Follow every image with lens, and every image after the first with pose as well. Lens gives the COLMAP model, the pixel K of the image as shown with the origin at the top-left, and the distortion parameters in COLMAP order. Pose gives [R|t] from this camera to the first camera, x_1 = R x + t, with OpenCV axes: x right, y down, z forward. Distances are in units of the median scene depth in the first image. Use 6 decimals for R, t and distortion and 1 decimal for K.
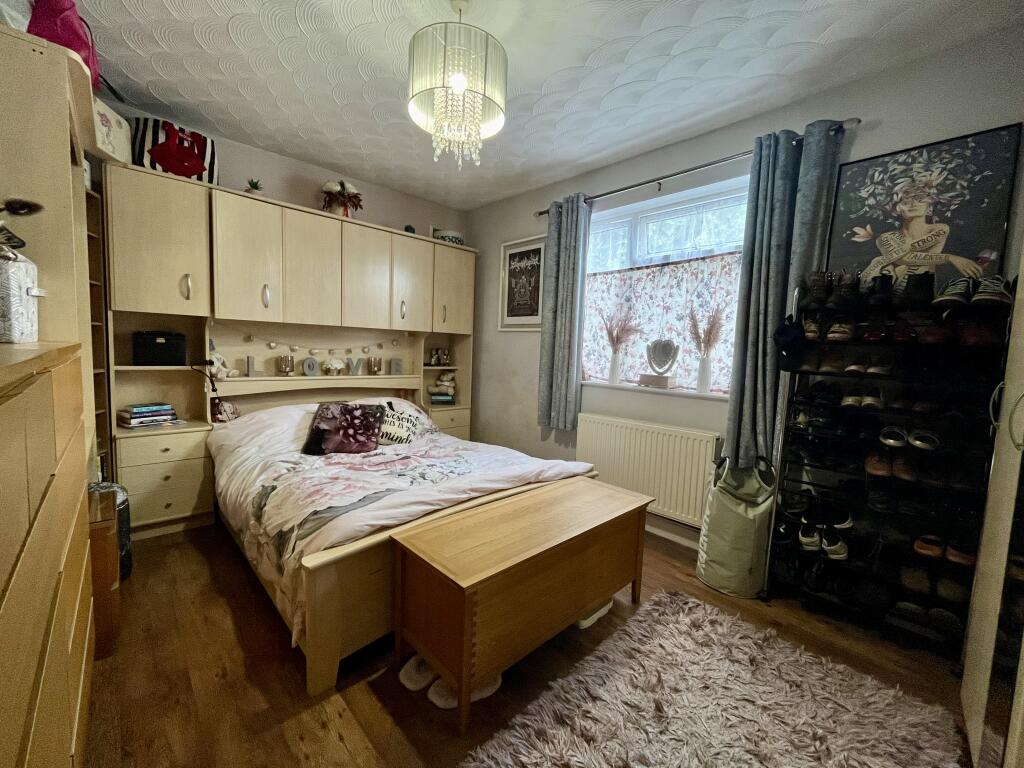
lens RADIAL K [[416.7, 0, 508.4], [0, 416.7, 385.5], [0, 0, 1]] dist [-0.000526, -0.000004]
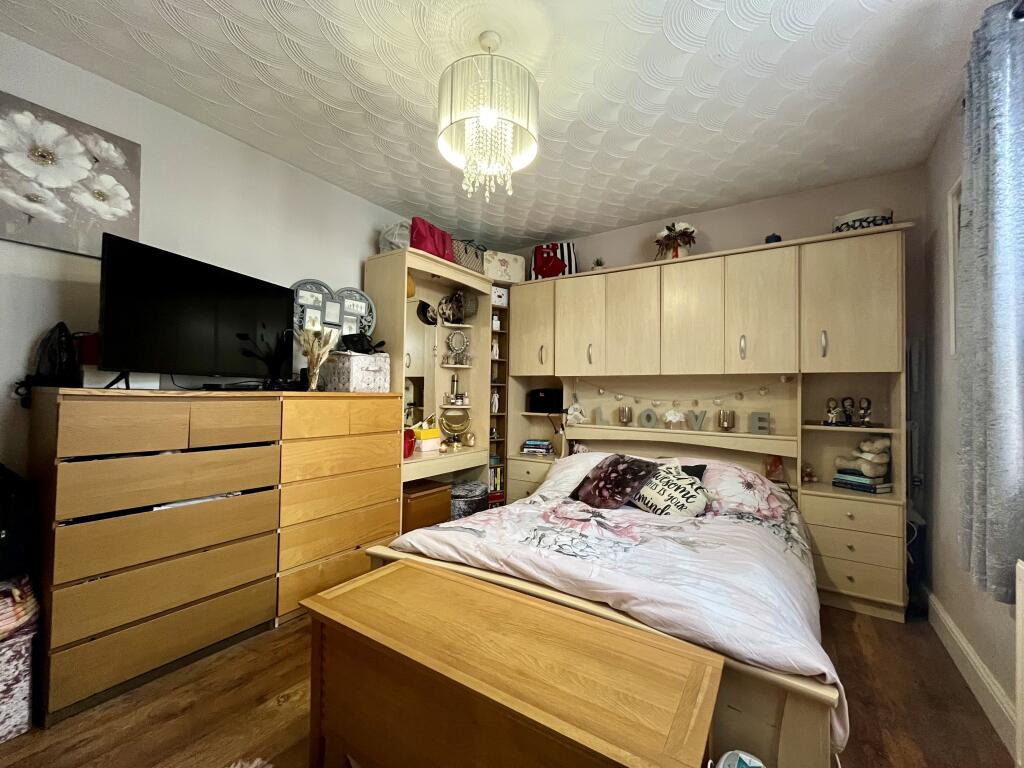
lens RADIAL K [[416.7, 0, 508.4], [0, 416.7, 385.5], [0, 0, 1]] dist [-0.000526, -0.000004]
pose [[0.235438, -0.055299, -0.970315, 0.489927], [-0.091862, 0.992644, -0.078861, -0.016849], [0.967538, 0.107702, 0.228627, 0.543816]]
